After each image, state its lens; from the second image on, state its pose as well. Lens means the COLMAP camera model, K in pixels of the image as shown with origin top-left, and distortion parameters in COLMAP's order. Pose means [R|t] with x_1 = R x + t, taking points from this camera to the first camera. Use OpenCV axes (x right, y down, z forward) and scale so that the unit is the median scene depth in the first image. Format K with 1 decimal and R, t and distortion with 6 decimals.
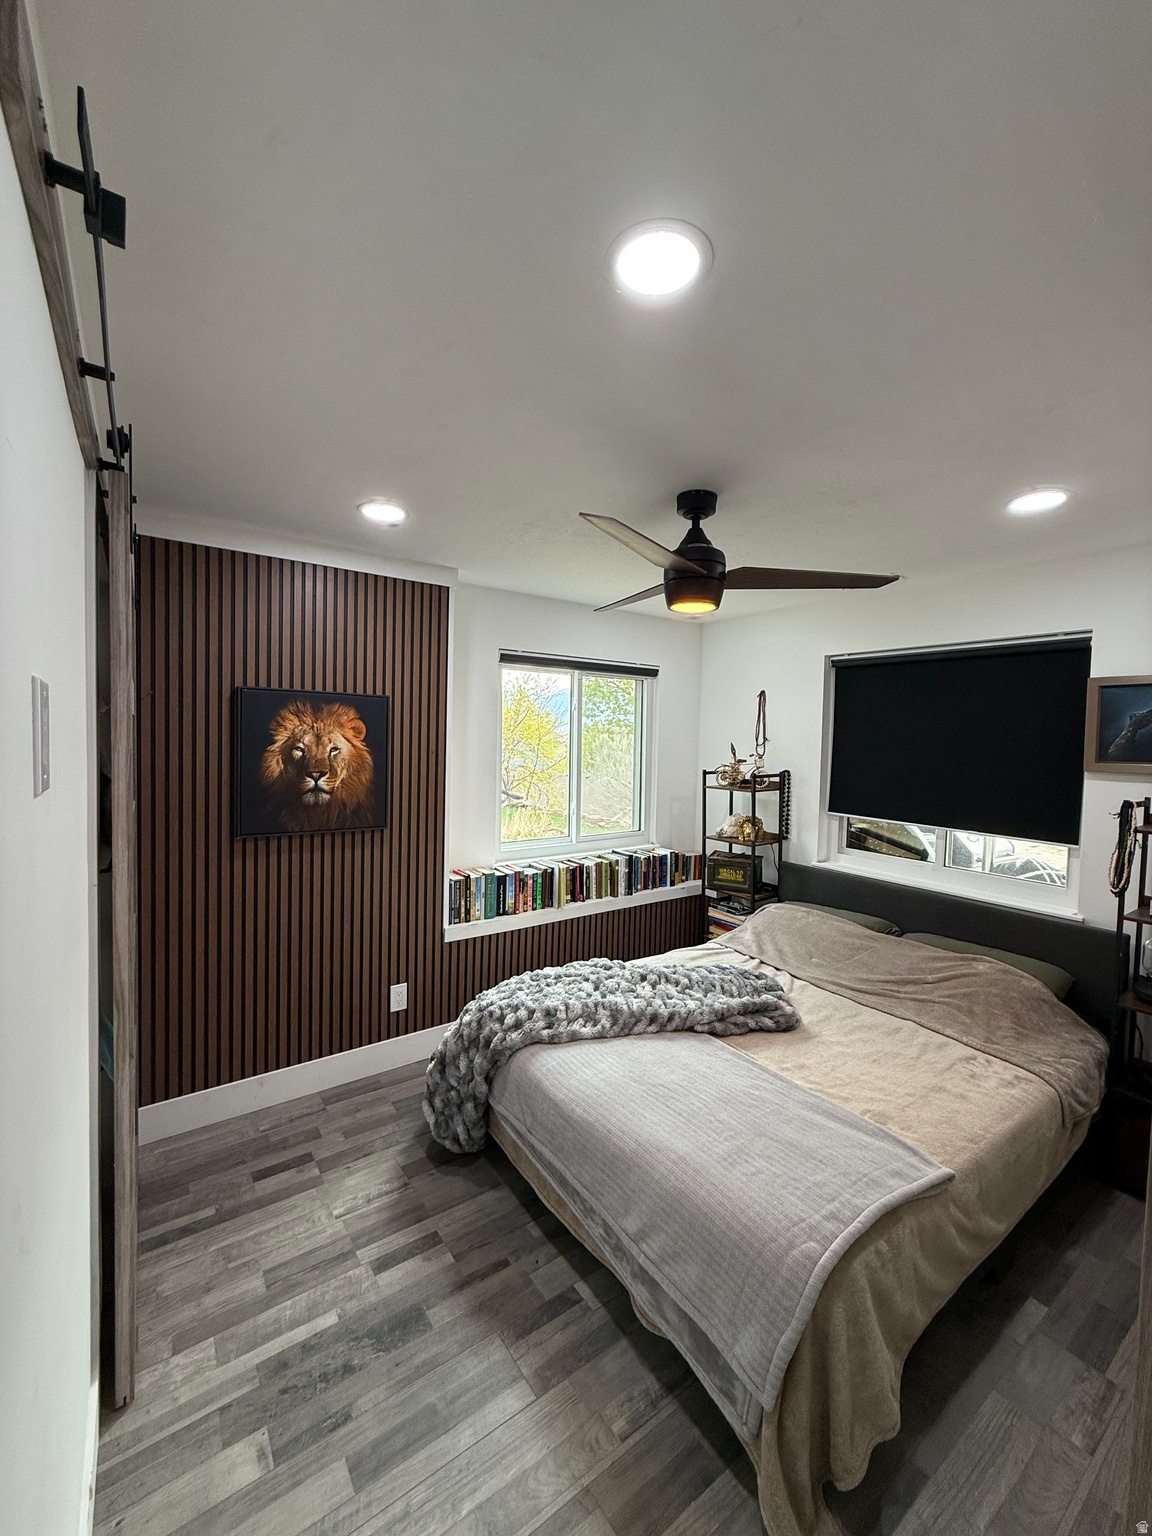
lens RADIAL K [[612.1, 0, 575.8], [0, 612.1, 762.2], [0, 0, 1]] dist [-0.000970, 0.000348]
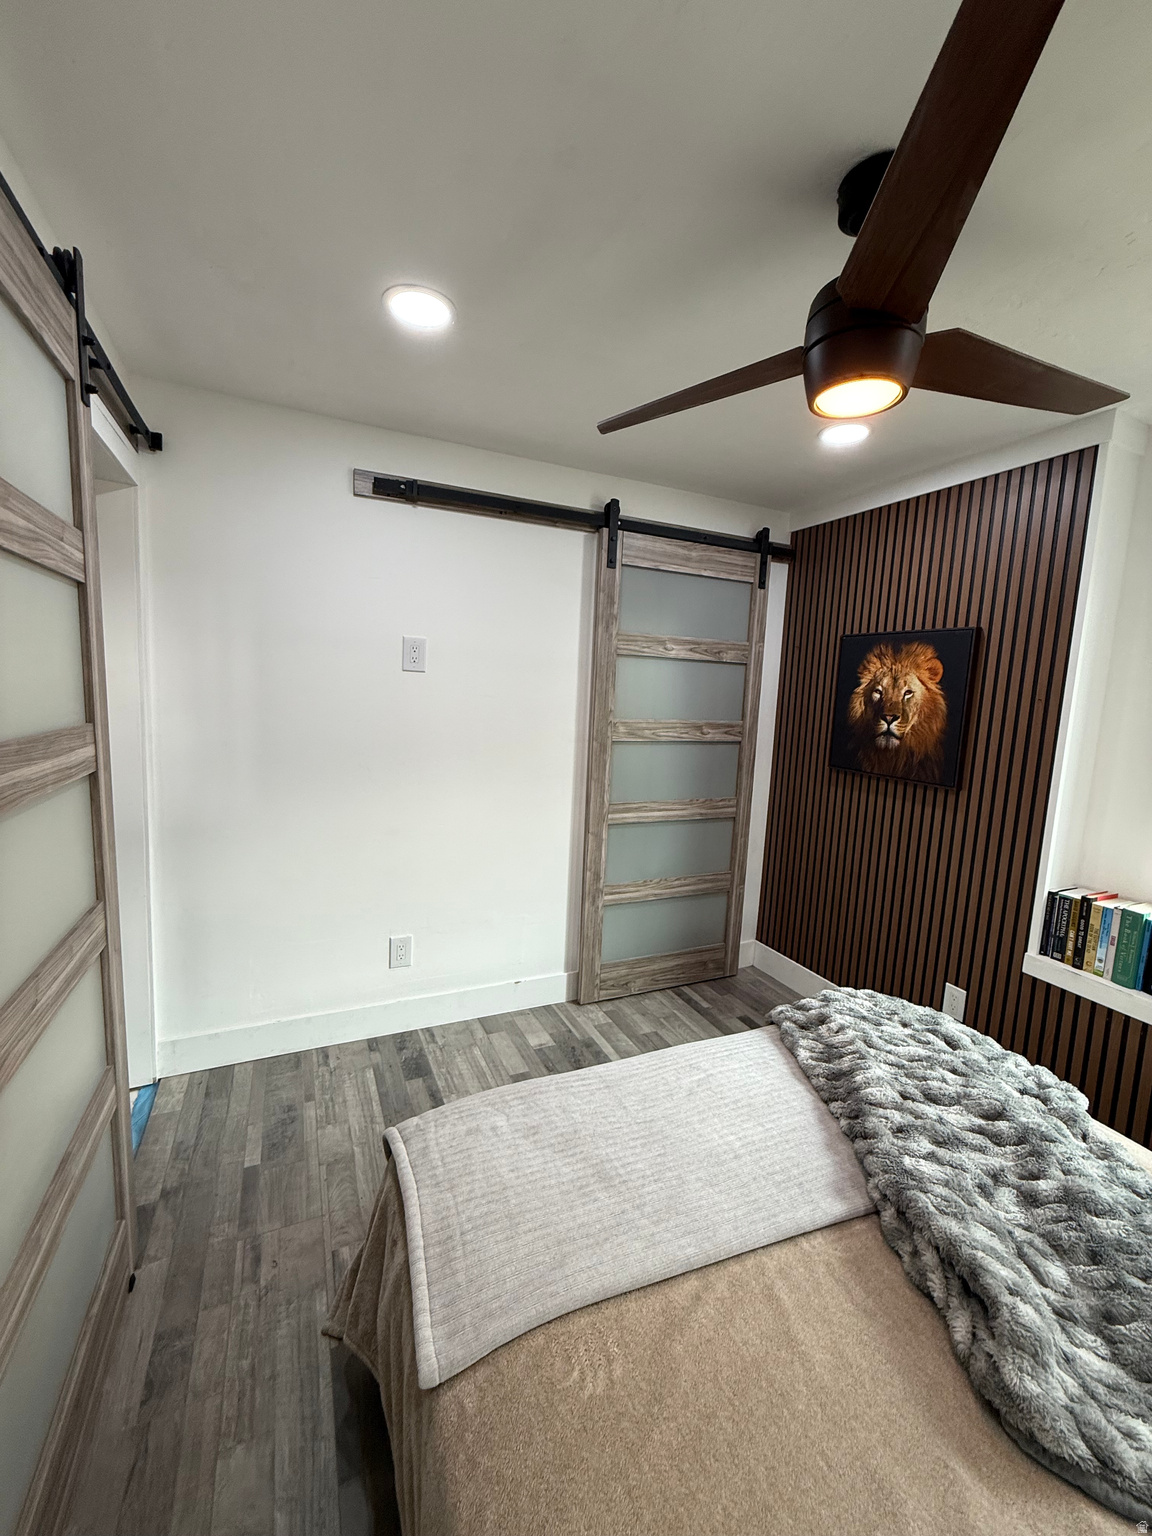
lens RADIAL K [[612.1, 0, 575.8], [0, 612.1, 762.2], [0, 0, 1]] dist [-0.000970, 0.000348]
pose [[-0.183819, 0.089089, -0.978915, 0.634863], [-0.088660, 0.990322, 0.106776, 0.030230], [0.978953, 0.106418, -0.174142, 0.687780]]
